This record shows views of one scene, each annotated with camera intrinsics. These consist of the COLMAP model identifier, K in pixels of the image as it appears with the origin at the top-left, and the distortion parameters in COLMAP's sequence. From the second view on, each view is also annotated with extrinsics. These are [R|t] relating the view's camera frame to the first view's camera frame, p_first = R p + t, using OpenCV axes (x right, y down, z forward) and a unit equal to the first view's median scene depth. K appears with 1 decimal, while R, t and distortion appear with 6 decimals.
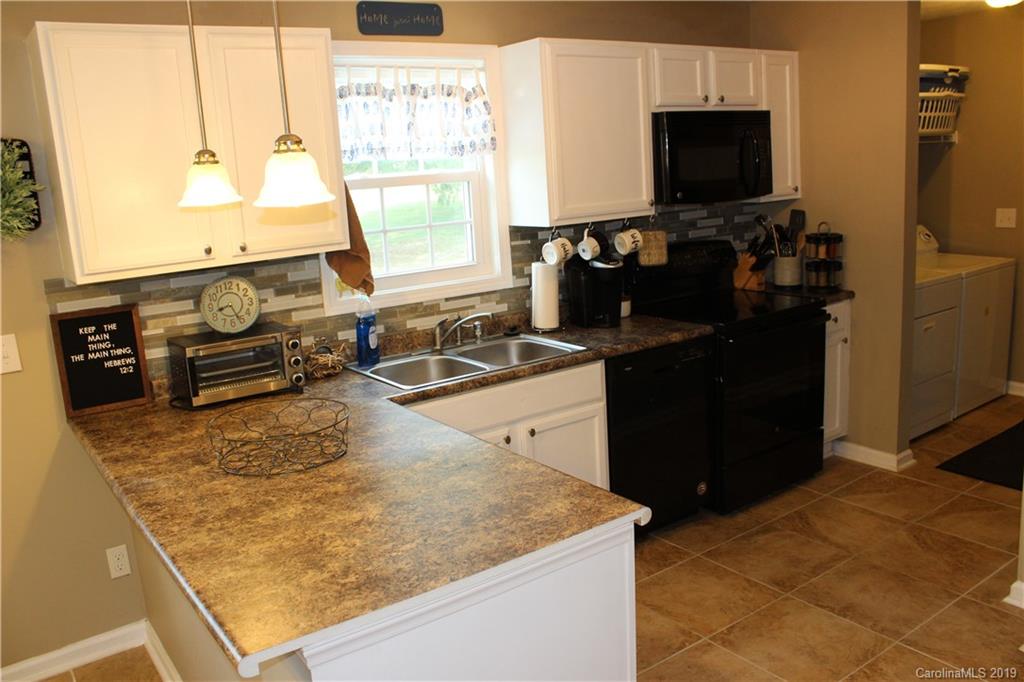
lens RADIAL K [[859.5, 0, 512.0], [0, 859.5, 341.0], [0, 0, 1]] dist [-0.172611, 0.165952]
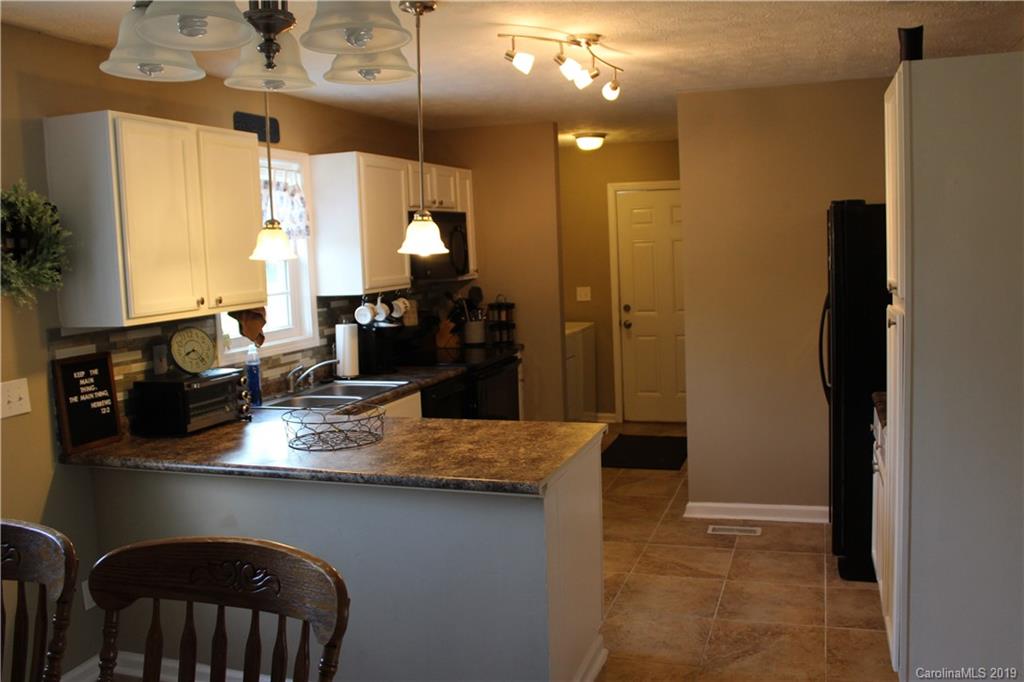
lens RADIAL K [[909.5, 0, 512.0], [0, 909.5, 341.0], [0, 0, 1]] dist [-0.152909, 0.128651]
pose [[0.816811, -0.033984, 0.575903, -0.554800], [0.110186, 0.989077, -0.097912, 0.094771], [-0.566285, 0.143432, 0.811633, -0.230650]]
